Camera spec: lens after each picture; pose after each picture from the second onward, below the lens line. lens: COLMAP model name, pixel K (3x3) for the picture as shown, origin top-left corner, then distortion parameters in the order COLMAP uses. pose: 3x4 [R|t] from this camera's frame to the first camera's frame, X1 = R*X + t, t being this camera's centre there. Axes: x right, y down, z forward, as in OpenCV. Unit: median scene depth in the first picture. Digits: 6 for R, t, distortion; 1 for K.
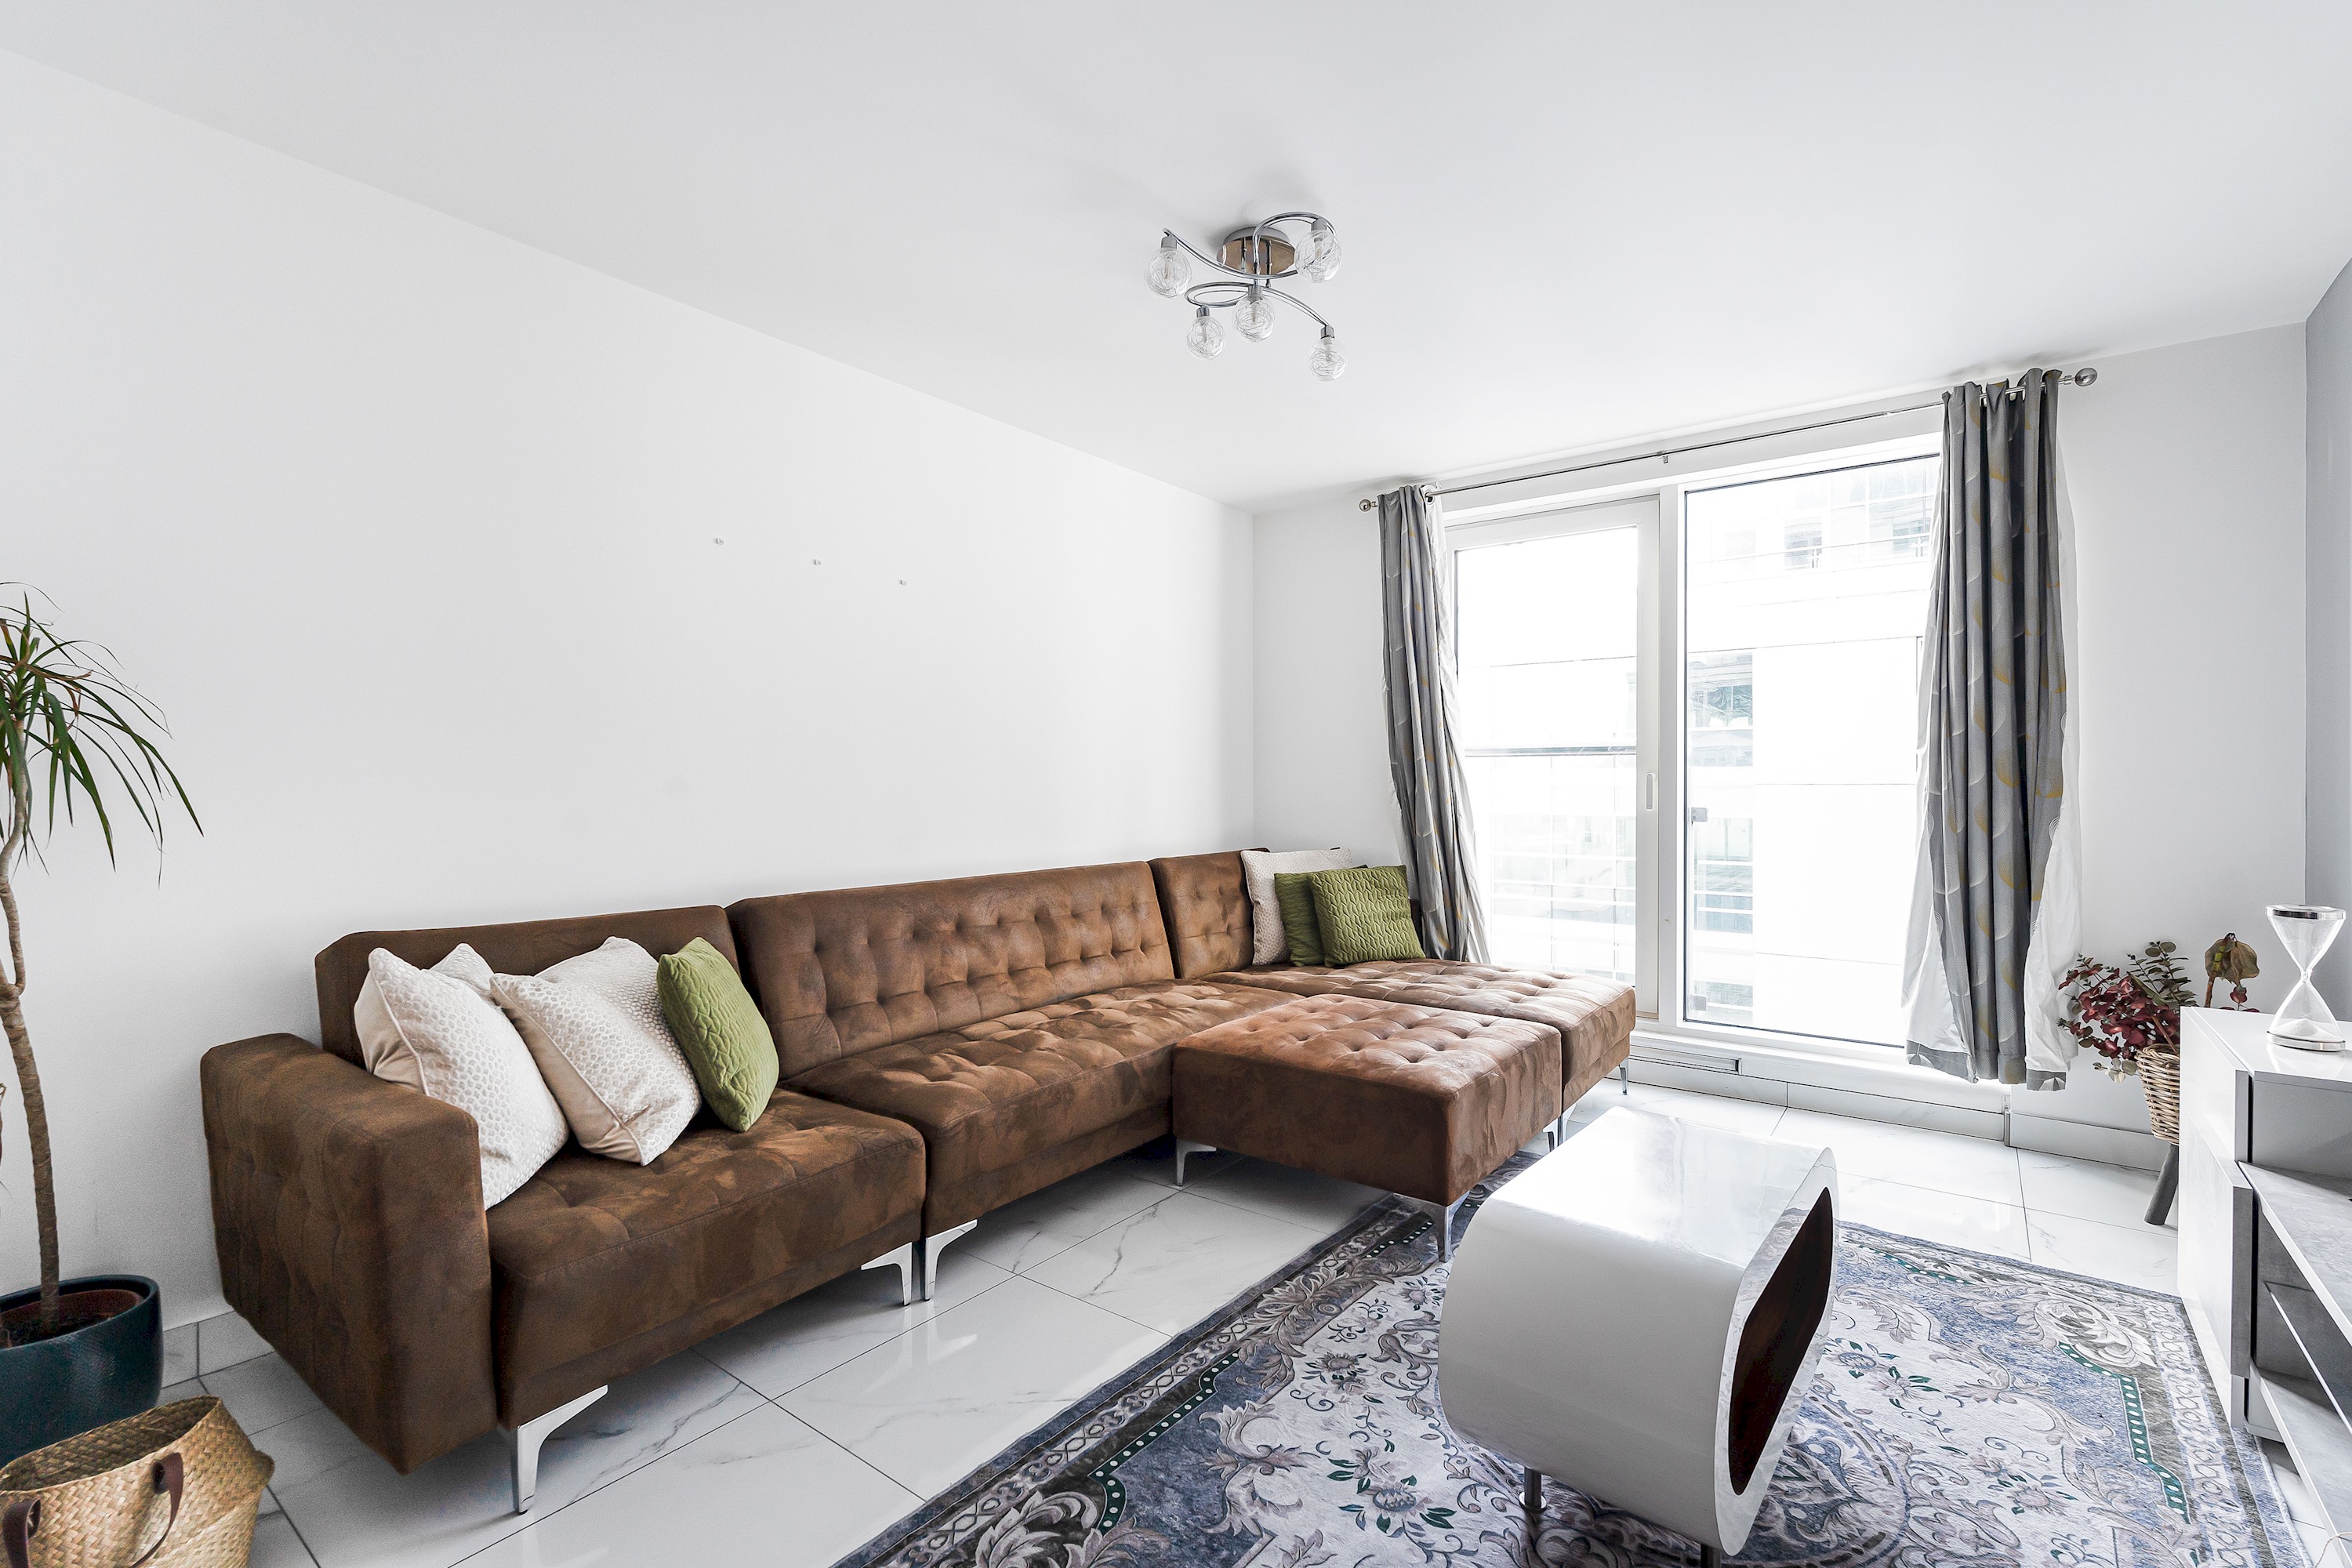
lens RADIAL K [[1038.4, 0, 1183.4], [0, 1038.4, 791.0], [0, 0, 1]] dist [-0.001804, -0.000420]
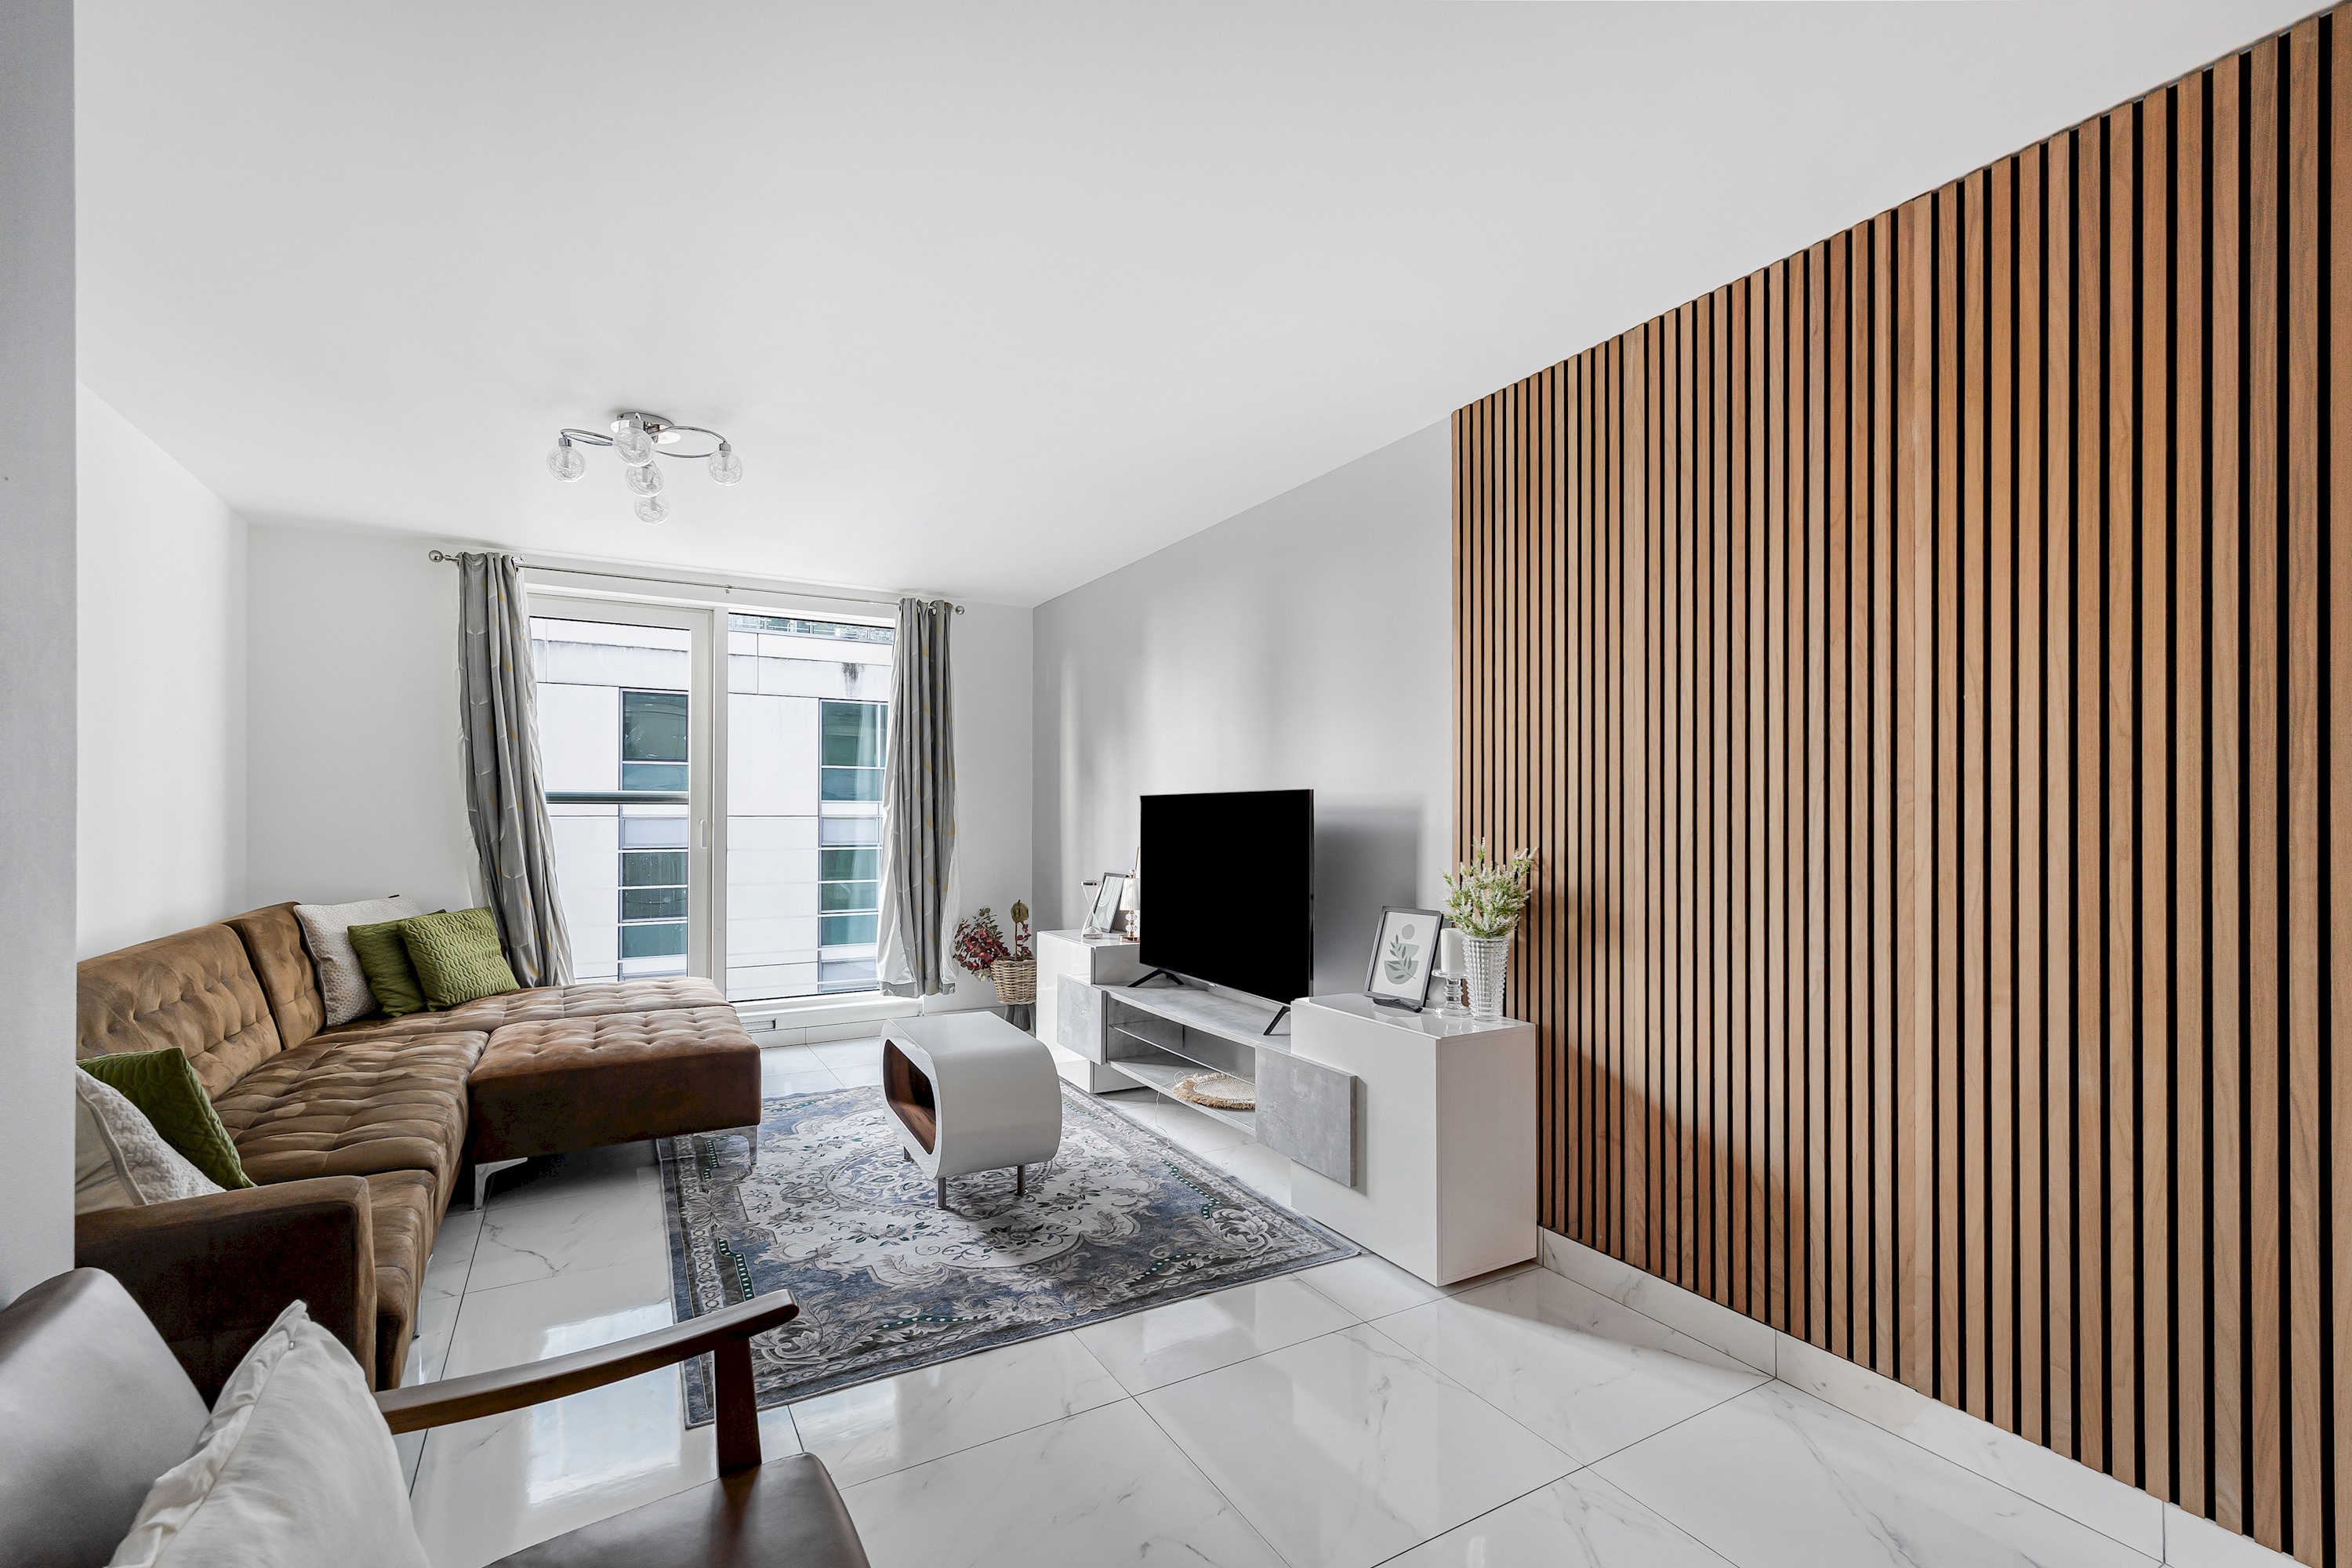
lens RADIAL K [[1026.9, 0, 1181.0], [0, 1026.9, 812.9], [0, 0, 1]] dist [0.001405, 0.000245]
pose [[0.391634, 0.001295, 0.920120, -0.682534], [0.004913, 0.999982, -0.003498, -0.024505], [-0.920108, 0.005890, 0.391621, -0.093476]]
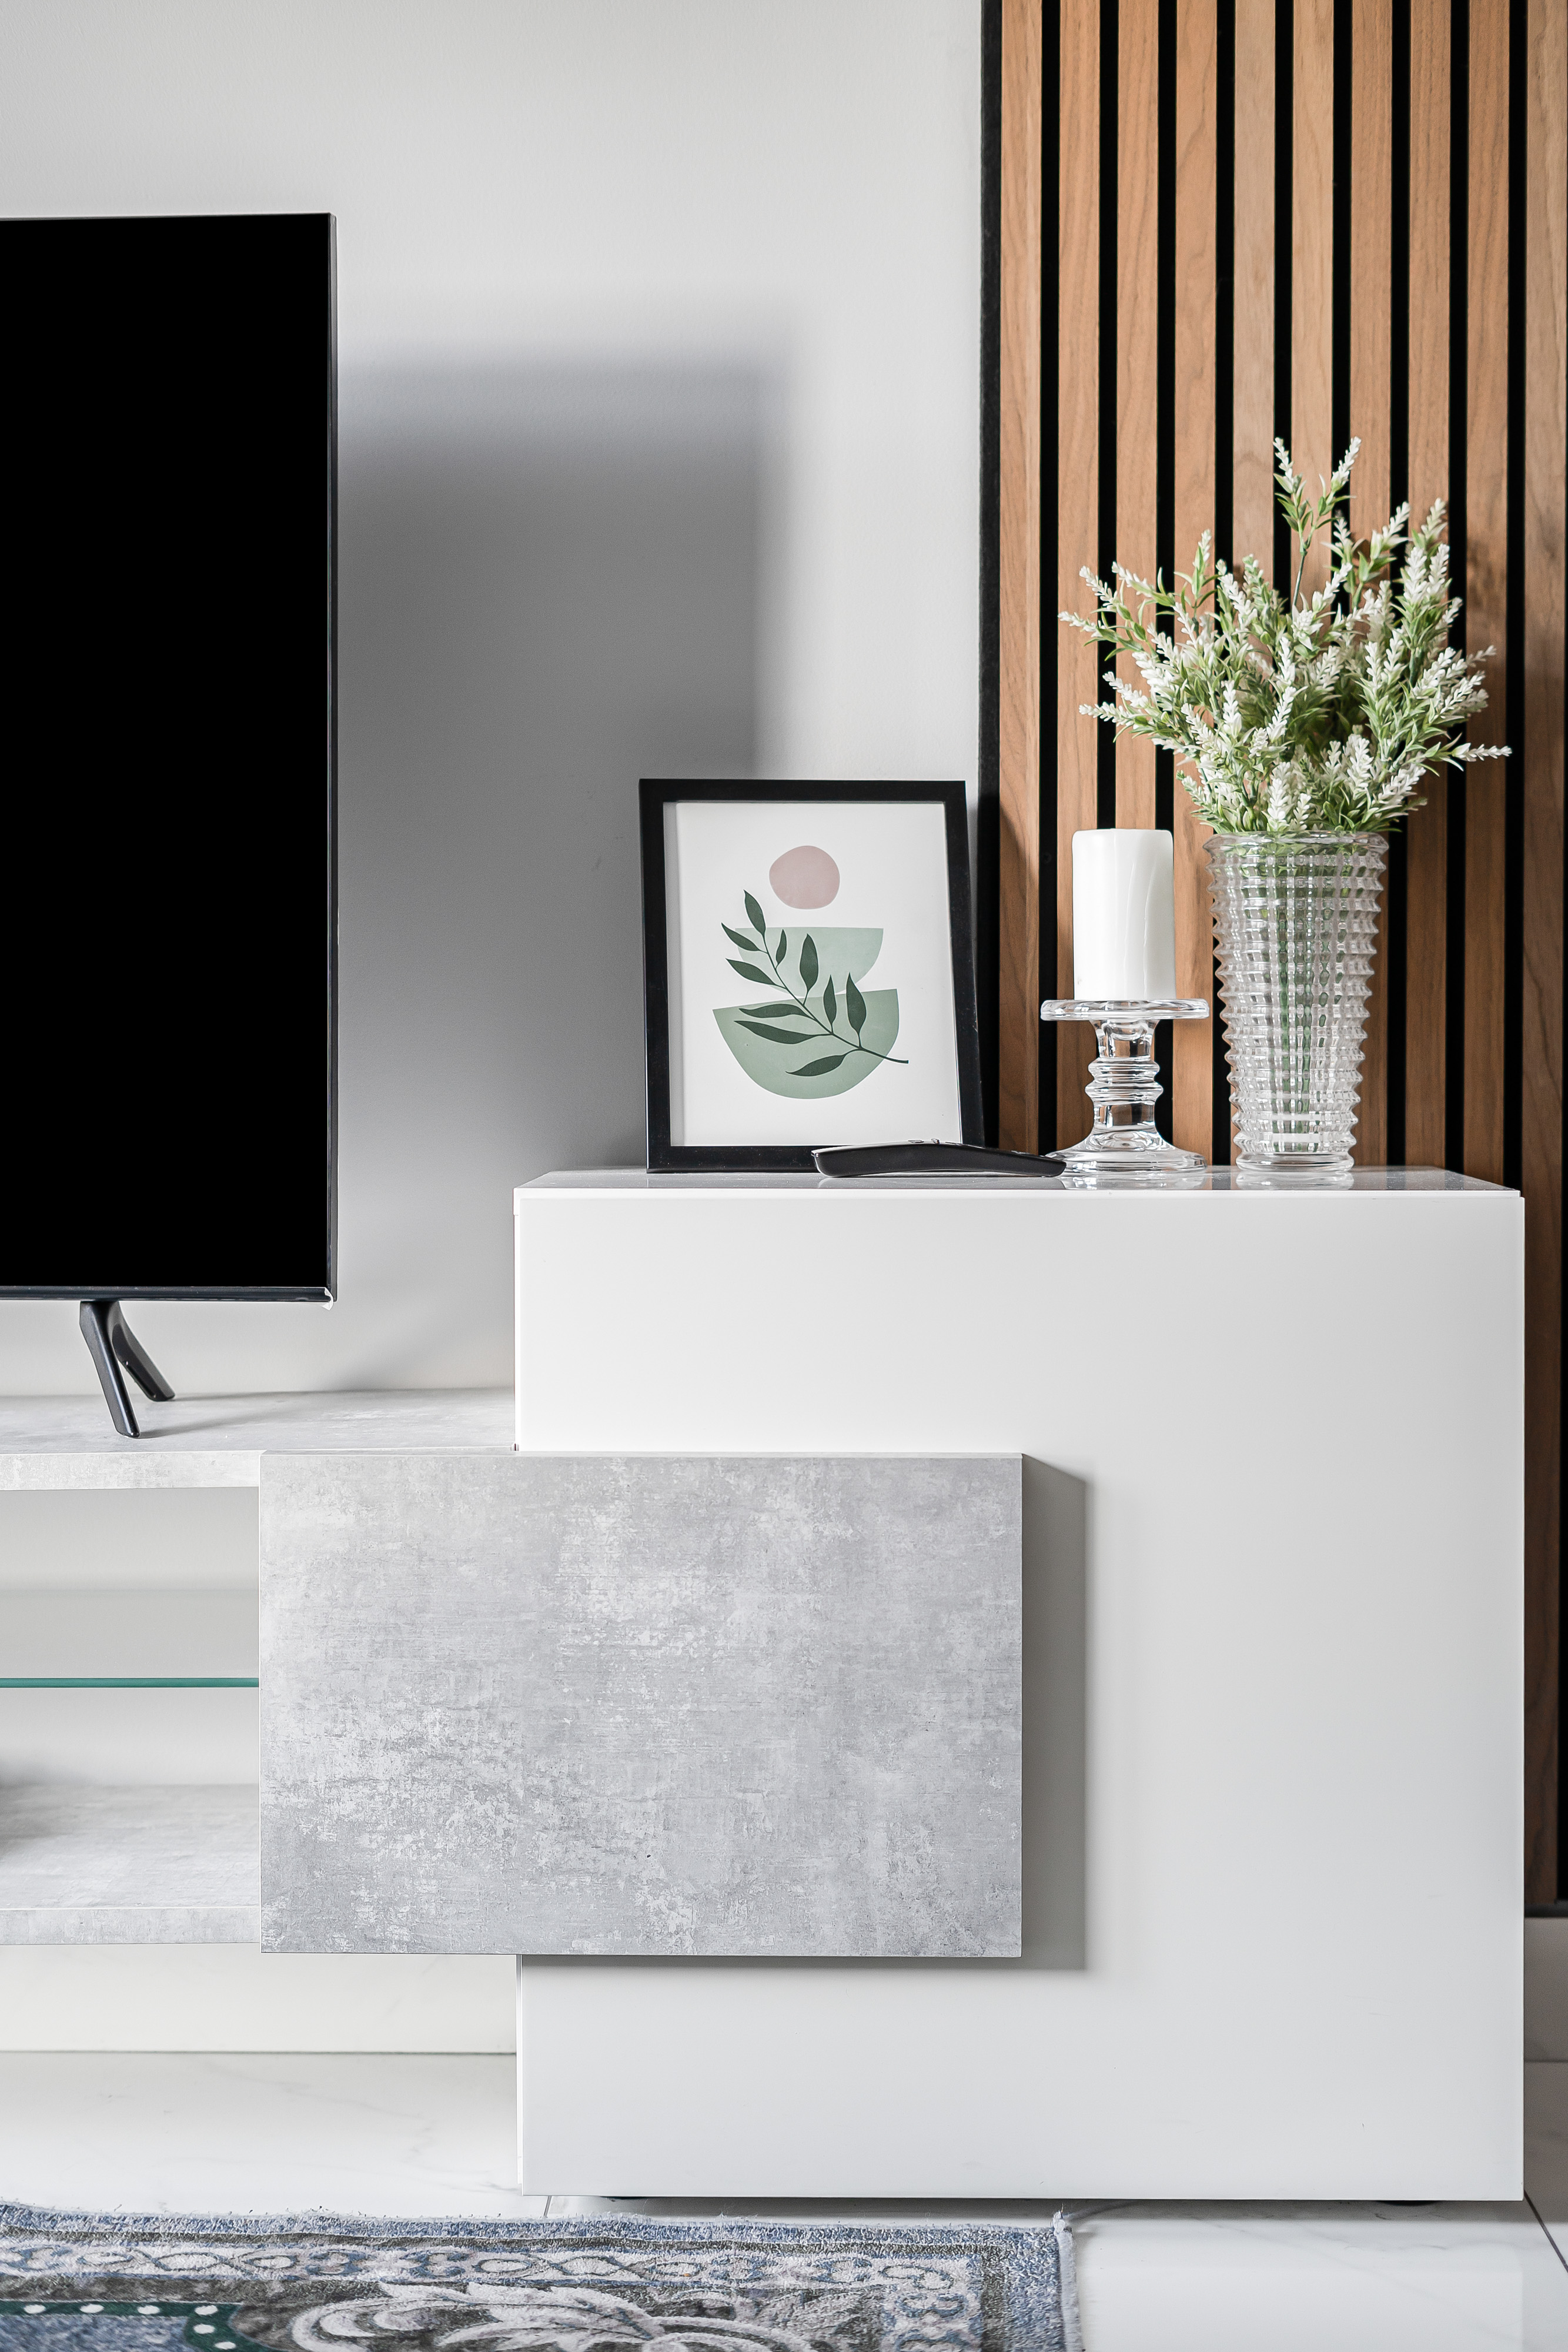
lens RADIAL K [[3442.8, 0, 740.7], [0, 3442.8, 1220.5], [0, 0, 1]] dist [0.006585, 0.018883]
pose [[-0.586099, -0.039544, 0.809274, -0.280394], [0.002839, 0.998702, 0.050857, 0.131614], [-0.810235, 0.032105, -0.585226, 0.583068]]
